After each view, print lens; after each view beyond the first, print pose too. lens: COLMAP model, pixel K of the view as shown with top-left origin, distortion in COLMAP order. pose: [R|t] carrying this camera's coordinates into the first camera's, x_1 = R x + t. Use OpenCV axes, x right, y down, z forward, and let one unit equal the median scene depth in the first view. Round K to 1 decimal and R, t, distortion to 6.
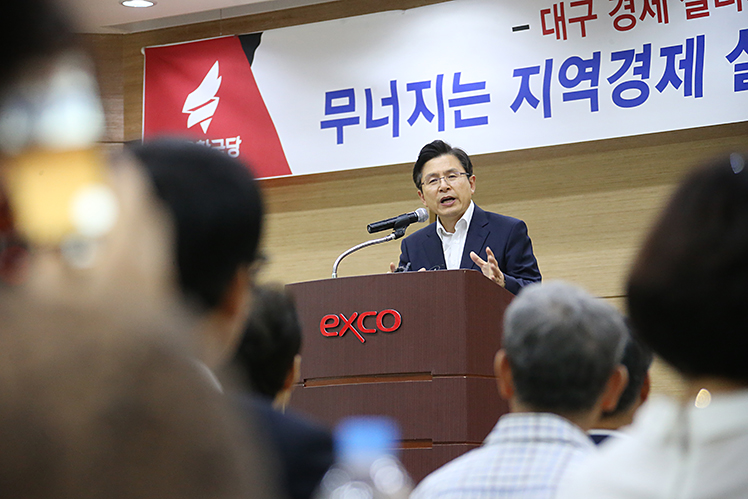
lens RADIAL K [[3021.6, 0, 374.0], [0, 3021.6, 249.5], [0, 0, 1]] dist [1.164964, 1.331797]
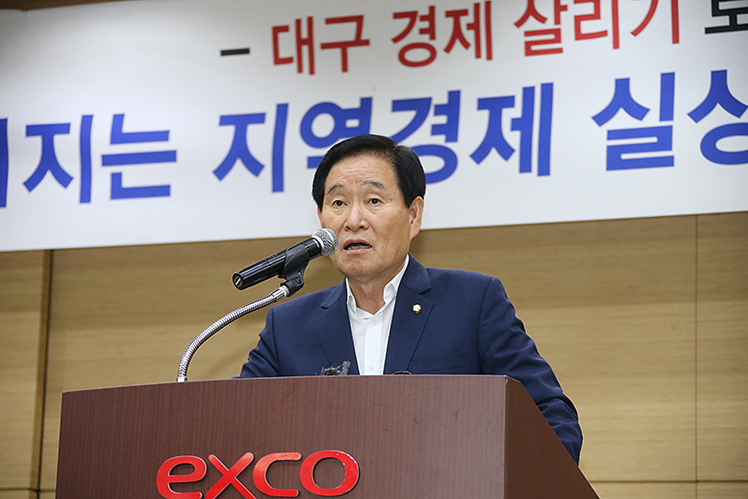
lens RADIAL K [[2817.0, 0, 374.0], [0, 2817.0, 249.5], [0, 0, 1]] dist [0.863926, 1.412553]
pose [[0.949710, 0.093342, 0.298897, -0.098963], [-0.066663, 0.992925, -0.098264, 0.024929], [-0.305954, 0.073397, 0.949213, 0.439718]]
